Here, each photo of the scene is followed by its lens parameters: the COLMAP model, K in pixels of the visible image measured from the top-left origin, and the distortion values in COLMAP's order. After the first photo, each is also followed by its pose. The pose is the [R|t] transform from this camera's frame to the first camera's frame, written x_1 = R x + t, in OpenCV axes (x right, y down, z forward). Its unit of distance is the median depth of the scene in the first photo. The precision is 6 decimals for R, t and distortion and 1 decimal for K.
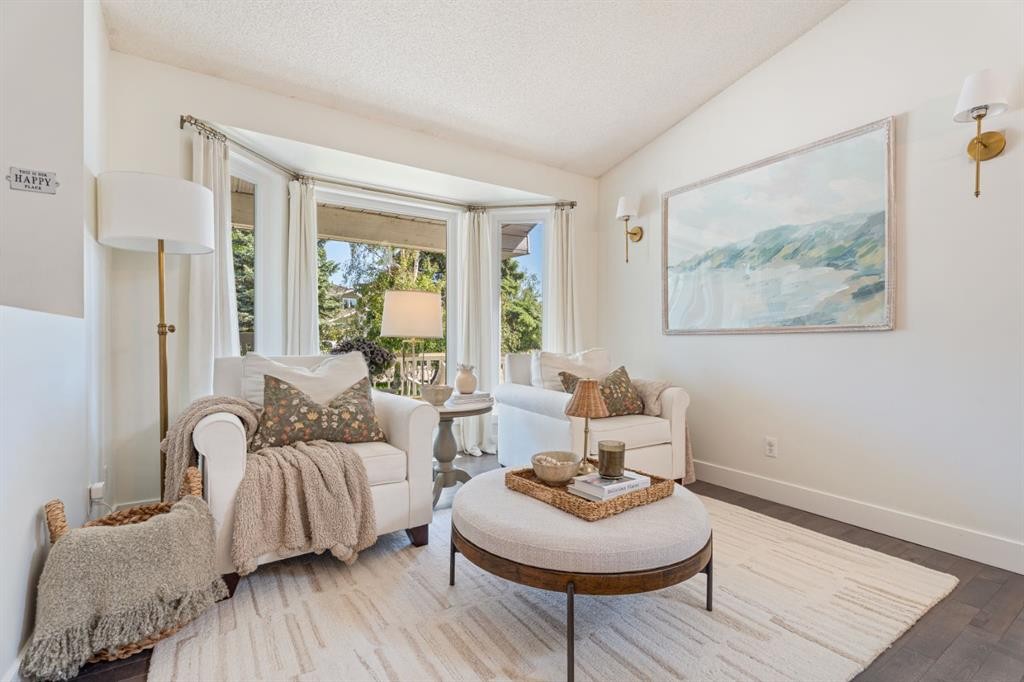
lens RADIAL K [[463.3, 0, 512.6], [0, 463.3, 346.5], [0, 0, 1]] dist [0.009061, -0.000178]
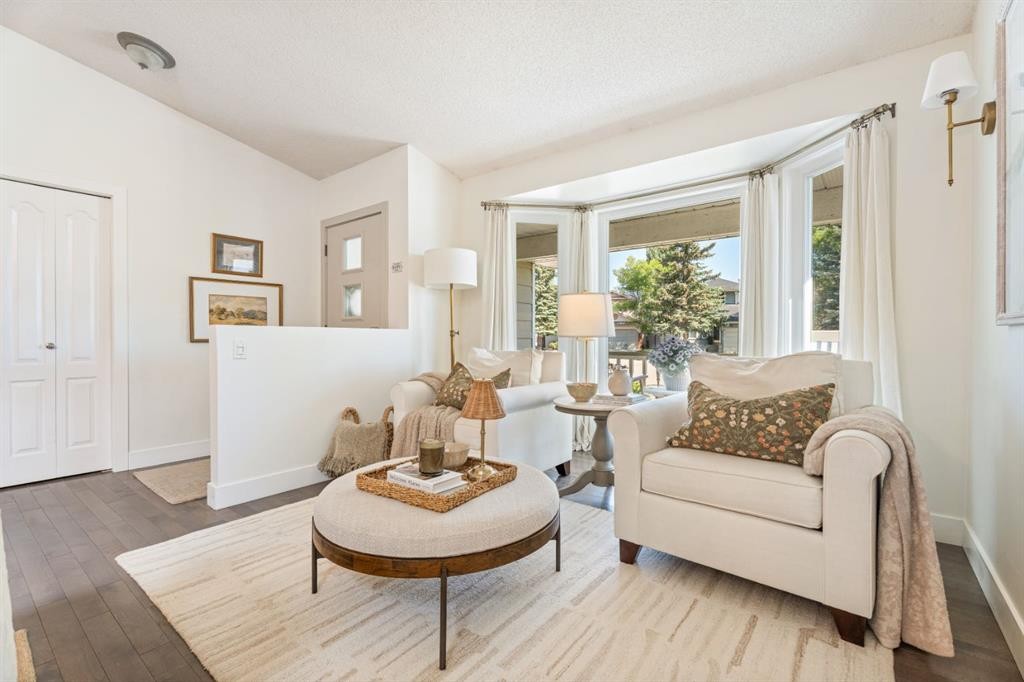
lens RADIAL K [[452.9, 0, 512.0], [0, 452.9, 341.0], [0, 0, 1]] dist [0.024133, 0.000094]
pose [[0.331820, 0.010267, -0.943287, 0.787175], [-0.009393, 0.999927, 0.007579, -0.018591], [0.943296, 0.006346, 0.331893, 0.526126]]
